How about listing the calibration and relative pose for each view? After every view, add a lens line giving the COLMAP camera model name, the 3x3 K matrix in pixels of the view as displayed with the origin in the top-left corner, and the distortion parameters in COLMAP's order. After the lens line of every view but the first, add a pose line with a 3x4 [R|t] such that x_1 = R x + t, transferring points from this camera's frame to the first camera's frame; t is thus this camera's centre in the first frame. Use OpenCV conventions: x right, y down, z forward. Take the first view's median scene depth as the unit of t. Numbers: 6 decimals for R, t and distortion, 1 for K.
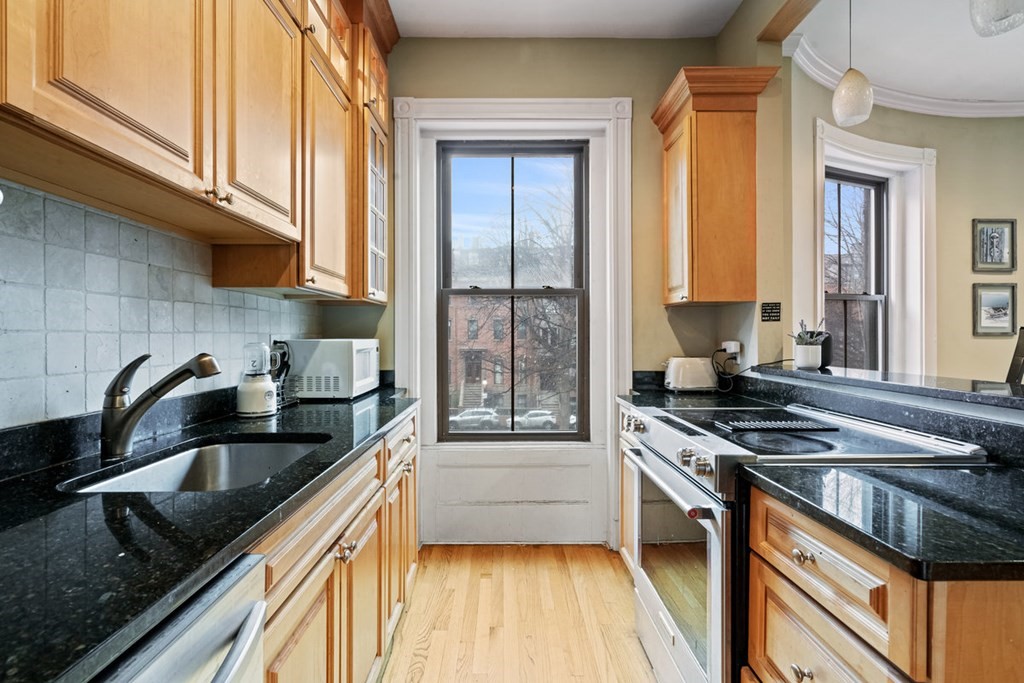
lens RADIAL K [[473.5, 0, 497.5], [0, 473.5, 334.8], [0, 0, 1]] dist [-0.002581, 0.003078]
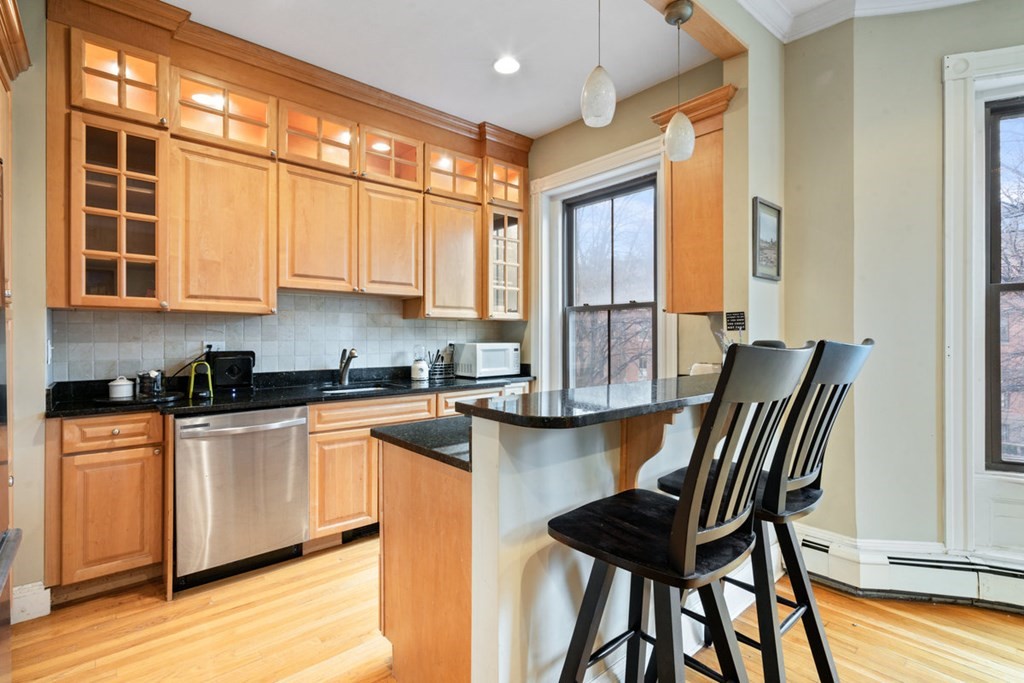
lens RADIAL K [[473.5, 0, 510.4], [0, 473.5, 337.8], [0, 0, 1]] dist [-0.002581, 0.003078]
pose [[0.646874, 0.002522, -0.762592, 6.157573], [0.002344, 0.999983, 0.005295, -0.109972], [0.762593, -0.005213, 0.646858, -0.154242]]
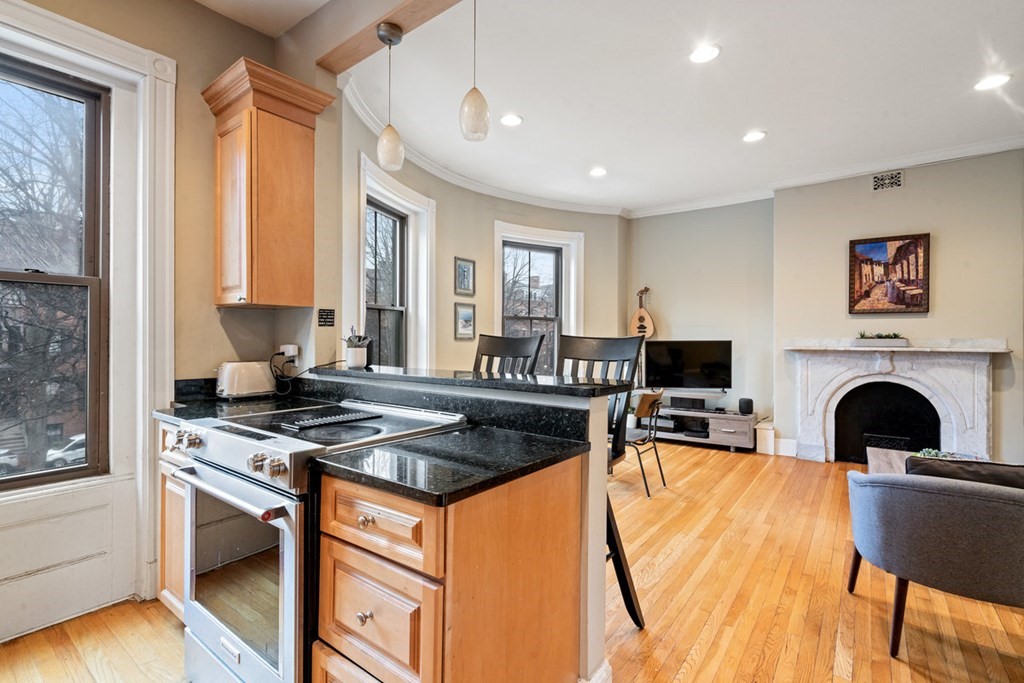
lens RADIAL K [[473.5, 0, 515.1], [0, 473.5, 338.1], [0, 0, 1]] dist [-0.002581, 0.003078]
pose [[0.610095, 0.003769, 0.792320, -0.013925], [-0.003573, 0.999992, -0.002006, -0.000315], [-0.792320, -0.001607, 0.610103, -0.007476]]
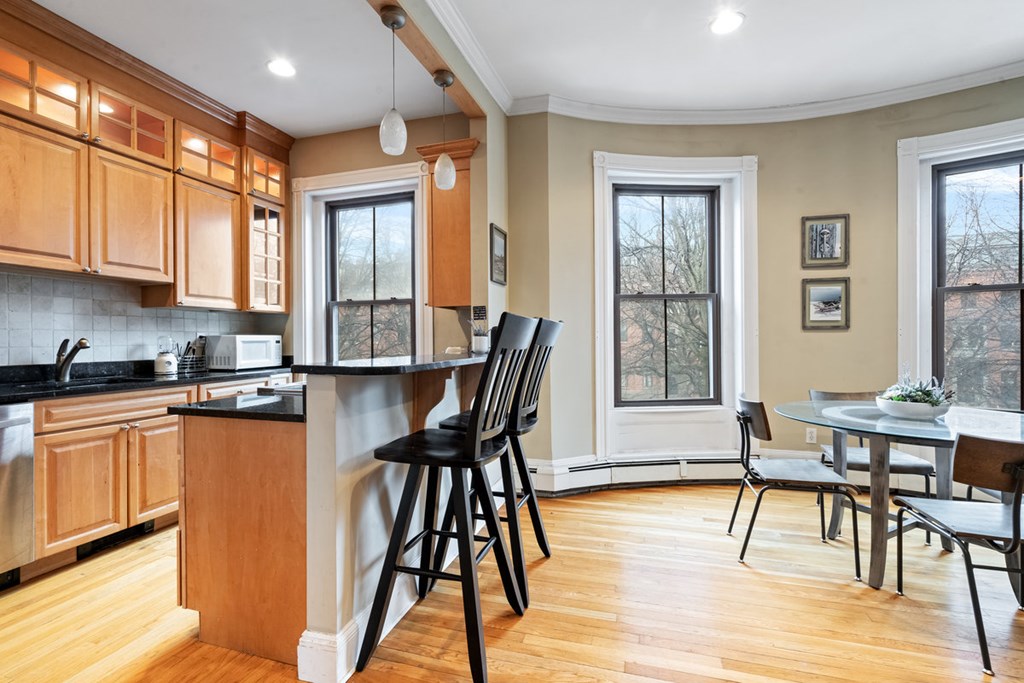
lens RADIAL K [[461.2, 0, 504.8], [0, 461.2, 341.0], [0, 0, 1]] dist [-0.011780, 0.003212]
pose [[0.951020, -0.005118, -0.309088, 6.288427], [0.006925, 0.999965, 0.004749, 0.169635], [0.309053, -0.006657, 0.951022, -1.511205]]
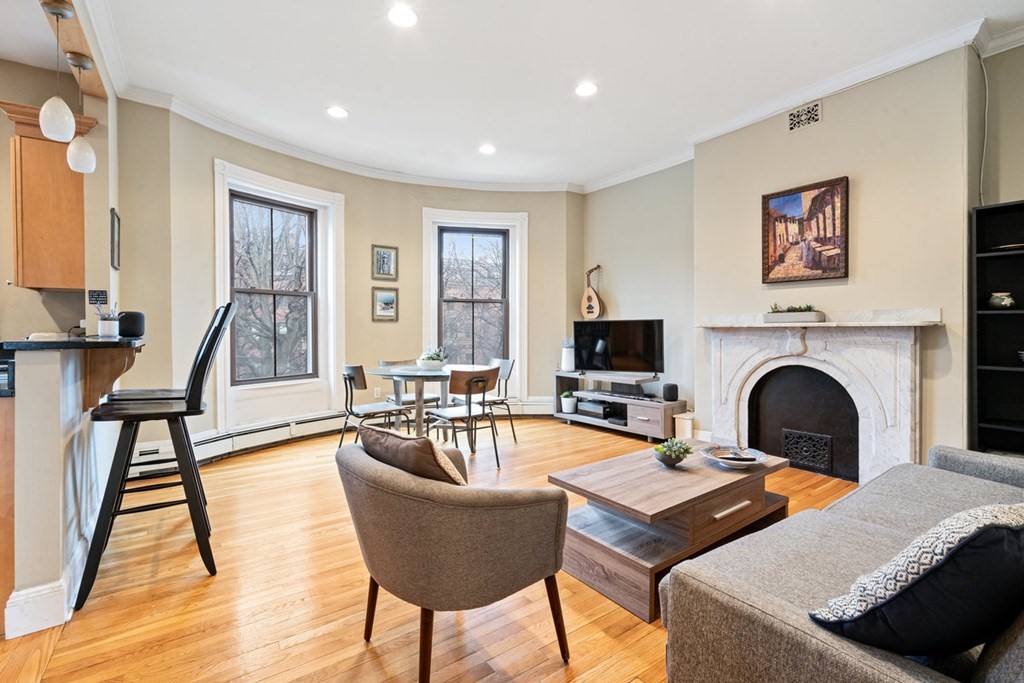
lens RADIAL K [[473.5, 0, 508.9], [0, 473.5, 333.0], [0, 0, 1]] dist [-0.002581, 0.003078]
pose [[0.826386, -0.006007, 0.563072, 4.618333], [0.002564, 0.999973, 0.006905, 0.289846], [-0.563098, -0.004263, 0.826379, -4.633554]]
